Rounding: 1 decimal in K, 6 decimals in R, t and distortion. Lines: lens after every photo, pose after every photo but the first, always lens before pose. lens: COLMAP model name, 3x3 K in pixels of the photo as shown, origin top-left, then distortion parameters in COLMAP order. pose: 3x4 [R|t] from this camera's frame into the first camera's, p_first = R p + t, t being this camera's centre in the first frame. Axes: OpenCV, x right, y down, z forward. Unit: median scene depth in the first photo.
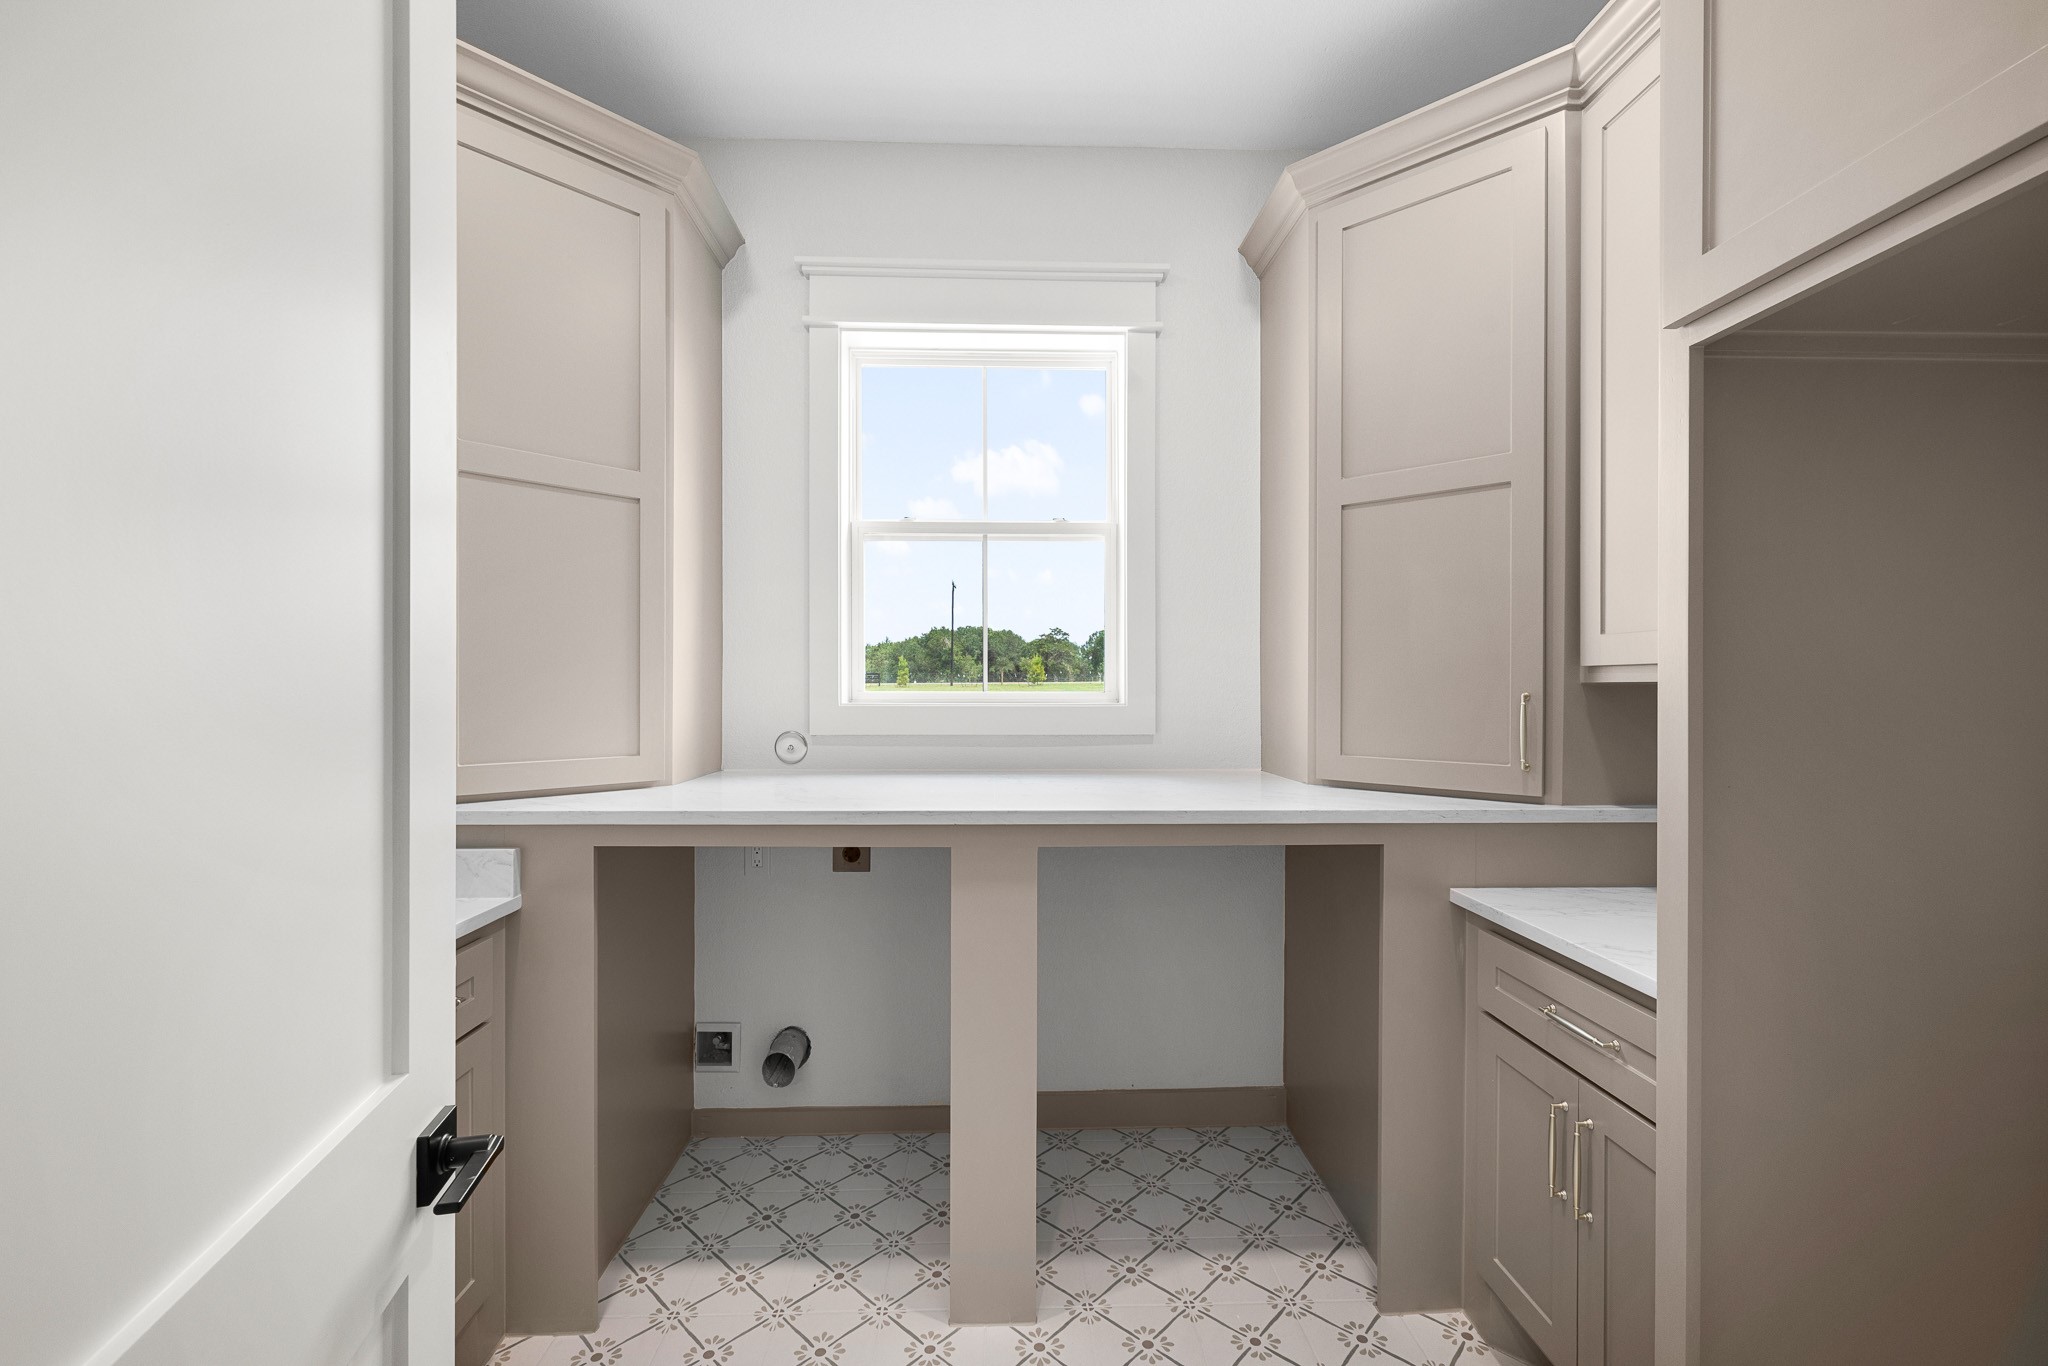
lens RADIAL K [[868.8, 0, 1019.8], [0, 868.8, 687.5], [0, 0, 1]] dist [-0.001822, -0.000126]
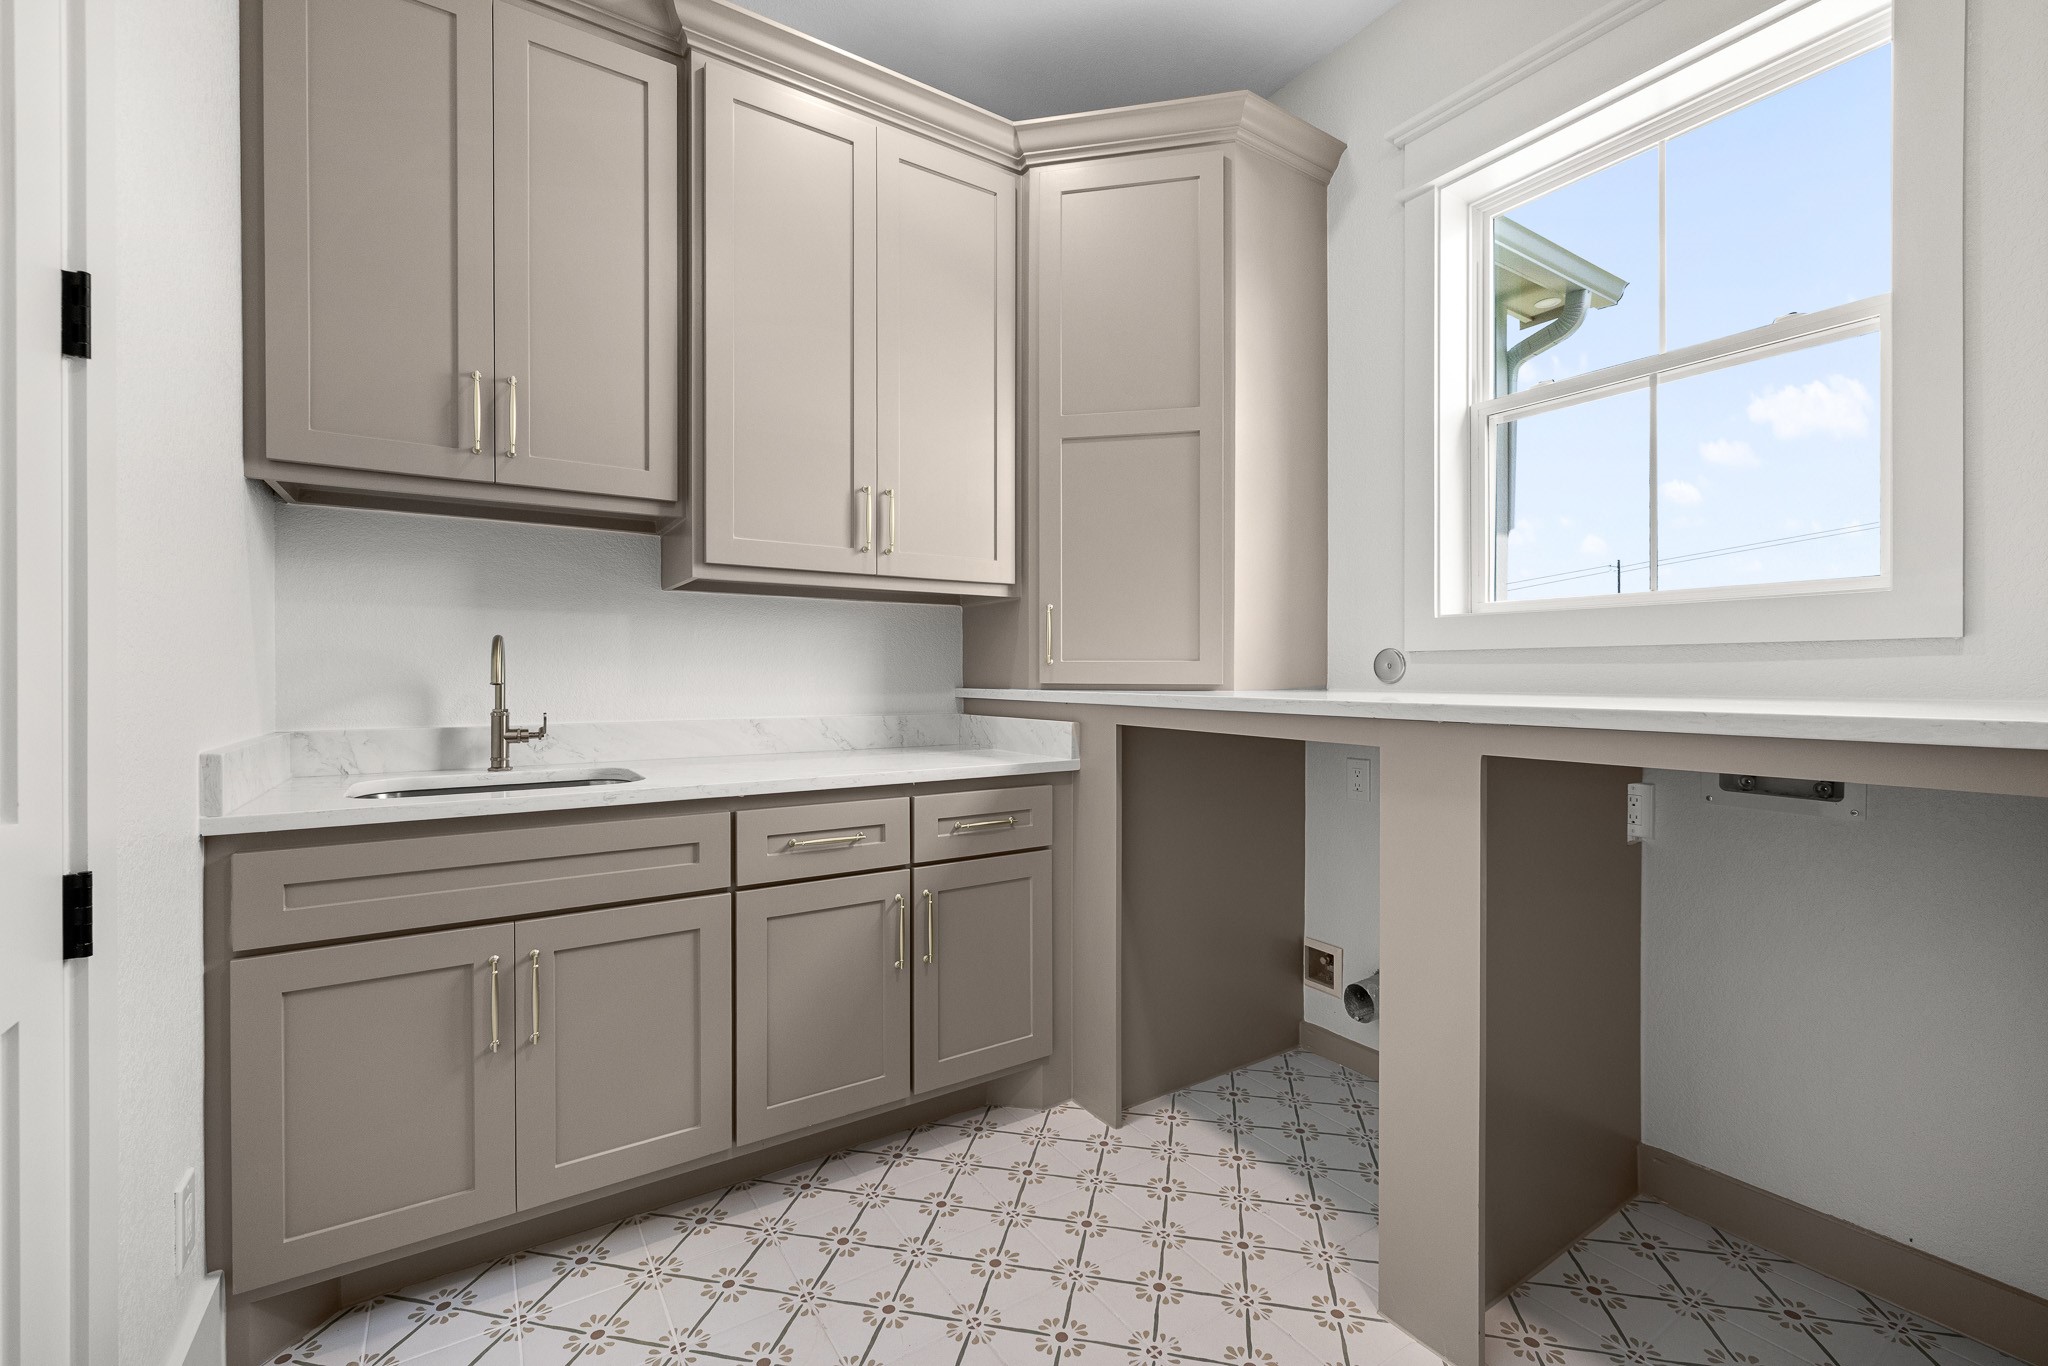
lens RADIAL K [[868.8, 0, 1022.1], [0, 868.8, 679.2], [0, 0, 1]] dist [-0.001822, -0.000126]
pose [[0.513267, 0.001600, -0.858227, 0.408845], [-0.003453, 0.999994, -0.000201, 0.104414], [0.858222, 0.003067, 0.513270, 0.232535]]
